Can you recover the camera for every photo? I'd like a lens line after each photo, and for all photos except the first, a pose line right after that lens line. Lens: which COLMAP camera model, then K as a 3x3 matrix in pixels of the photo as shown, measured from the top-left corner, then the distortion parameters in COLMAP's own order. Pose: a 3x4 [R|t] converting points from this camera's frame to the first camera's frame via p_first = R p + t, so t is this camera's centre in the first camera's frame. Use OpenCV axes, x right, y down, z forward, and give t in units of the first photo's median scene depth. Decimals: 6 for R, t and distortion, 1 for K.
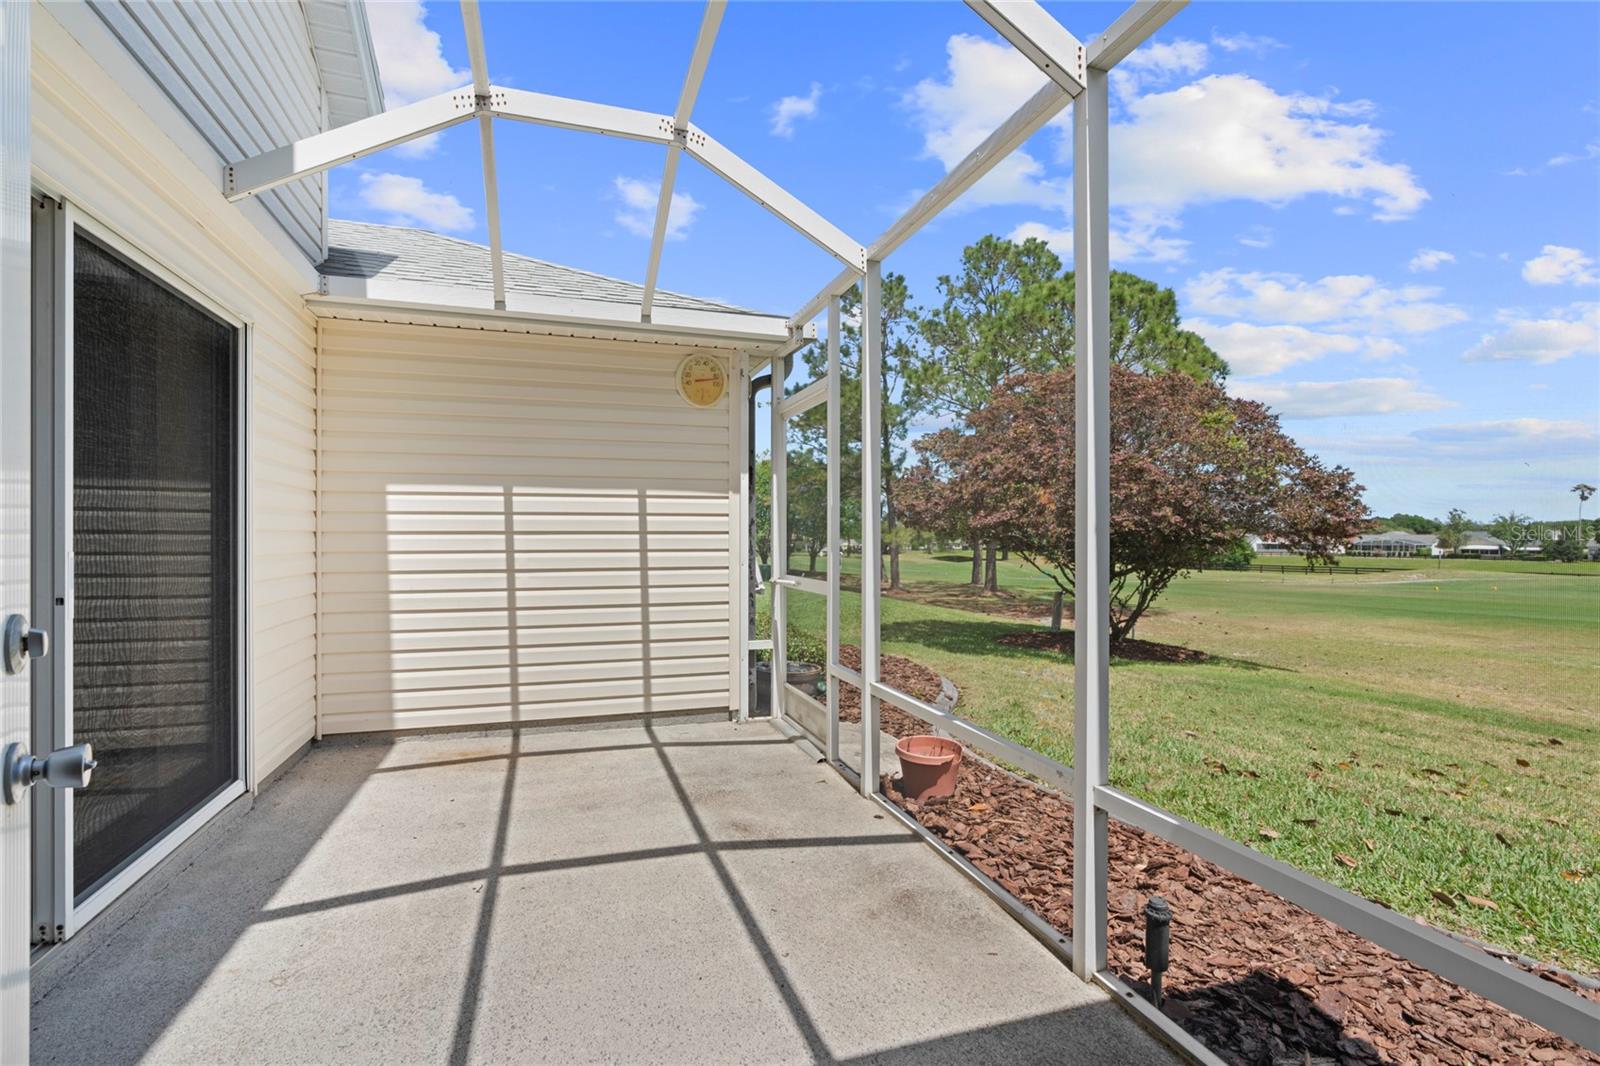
lens RADIAL K [[735.9, 0, 804.4], [0, 735.9, 545.4], [0, 0, 1]] dist [-0.000478, -0.000067]
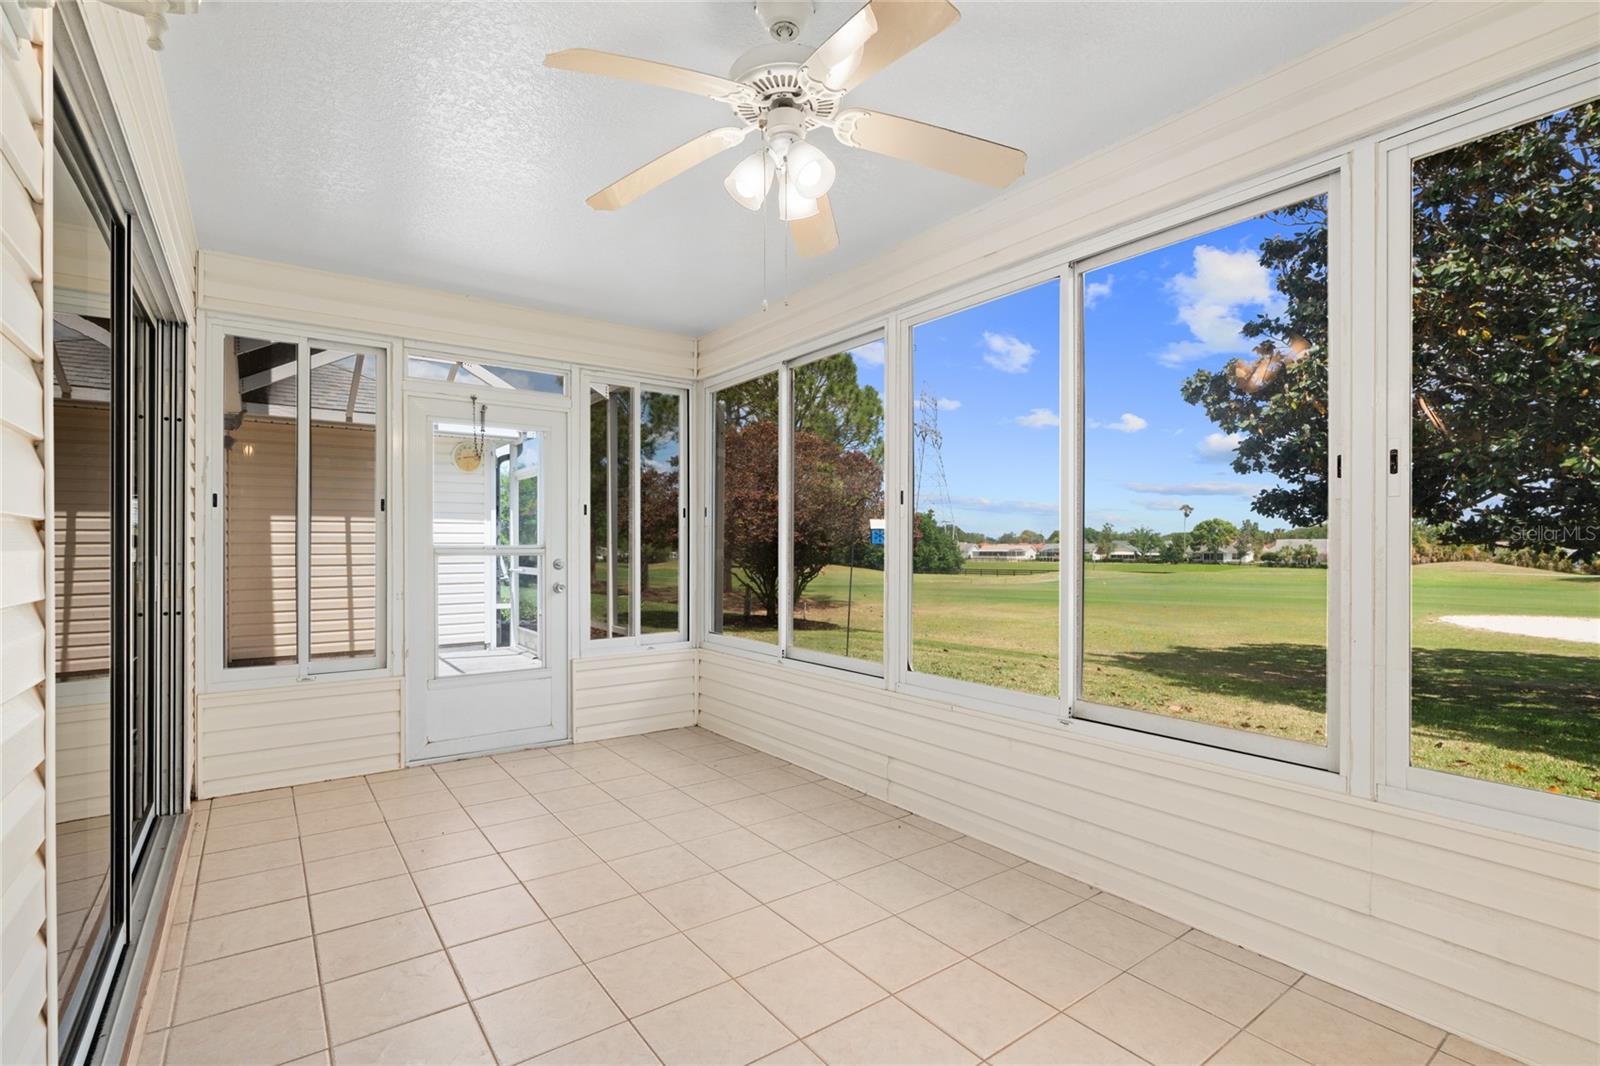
lens RADIAL K [[735.9, 0, 804.4], [0, 735.9, 545.4], [0, 0, 1]] dist [-0.000478, -0.000067]
pose [[0.951783, -0.001674, 0.306767, 0.021333], [0.005395, 0.999922, -0.011283, 0.003022], [-0.306724, 0.012394, 0.951718, -0.223269]]
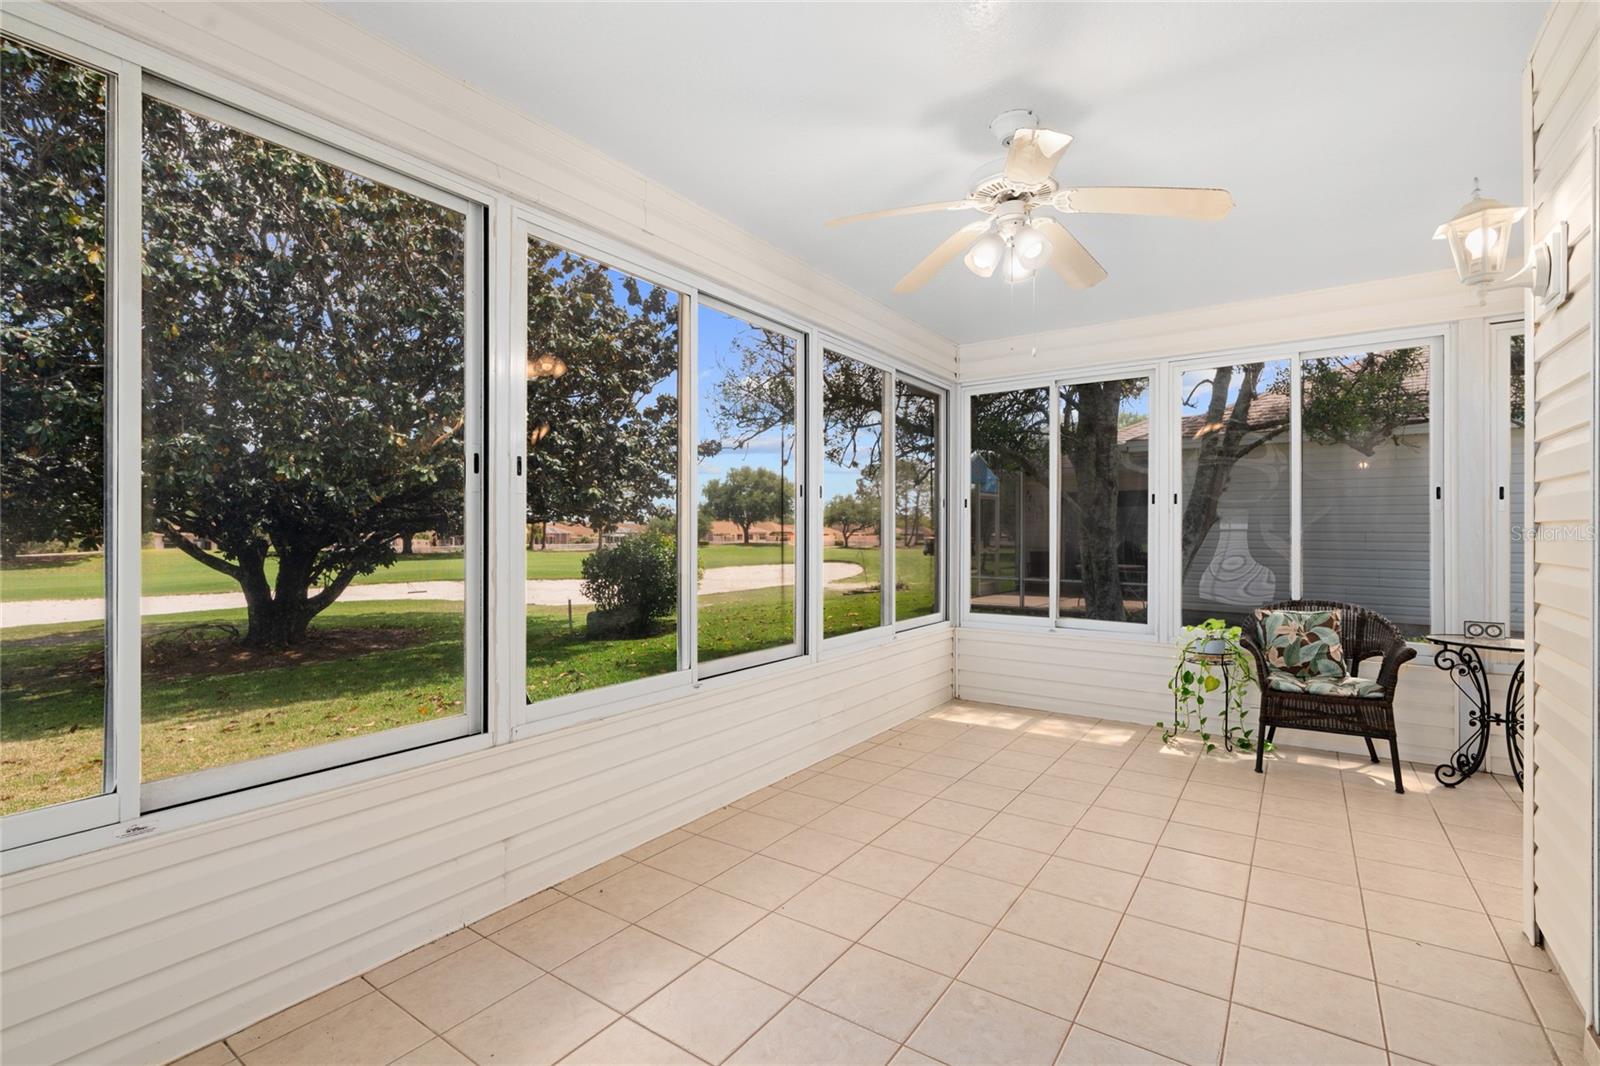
lens RADIAL K [[723.0, 0, 795.6], [0, 723.0, 524.3], [0, 0, 1]] dist [-0.001110, -0.000110]
pose [[-0.582345, -0.003910, 0.812933, -0.375534], [-0.001105, 0.999991, 0.004018, -0.026474], [-0.812941, 0.001442, -0.582344, 1.272489]]
